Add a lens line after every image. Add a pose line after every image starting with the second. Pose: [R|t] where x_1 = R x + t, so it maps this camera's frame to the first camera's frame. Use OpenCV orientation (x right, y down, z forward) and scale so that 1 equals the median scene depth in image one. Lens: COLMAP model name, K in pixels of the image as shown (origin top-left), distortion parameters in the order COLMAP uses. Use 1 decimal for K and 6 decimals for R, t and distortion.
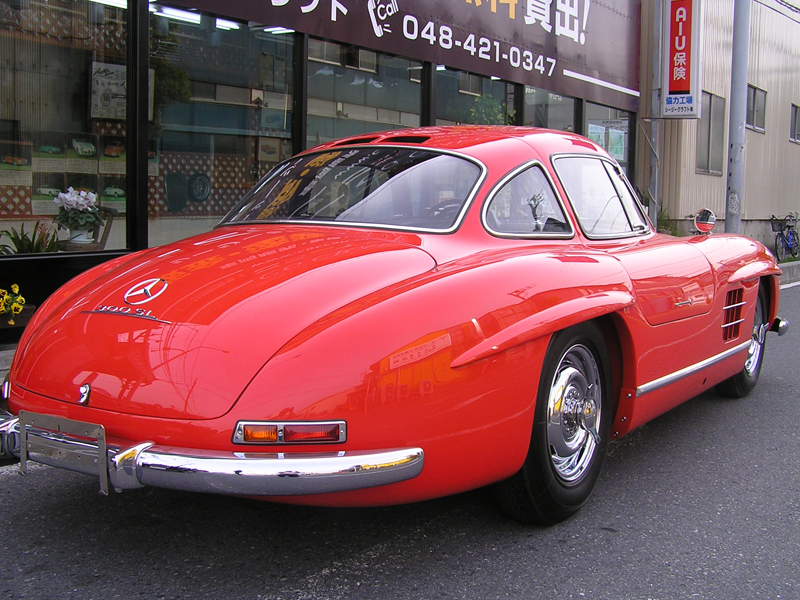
lens RADIAL K [[969.6, 0, 400.0], [0, 969.6, 300.0], [0, 0, 1]] dist [-0.210028, 0.361843]
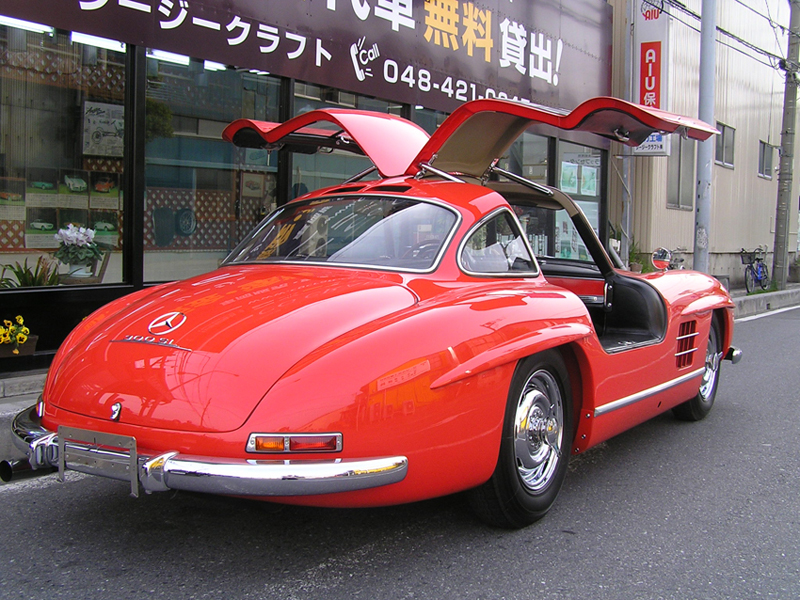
lens RADIAL K [[969.6, 0, 400.0], [0, 969.6, 300.0], [0, 0, 1]] dist [-0.210028, 0.361843]
pose [[0.999736, 0.001041, 0.022949, -0.006521], [-0.000293, 0.999469, -0.032580, 0.000393], [-0.022971, 0.032565, 0.999206, -0.101215]]
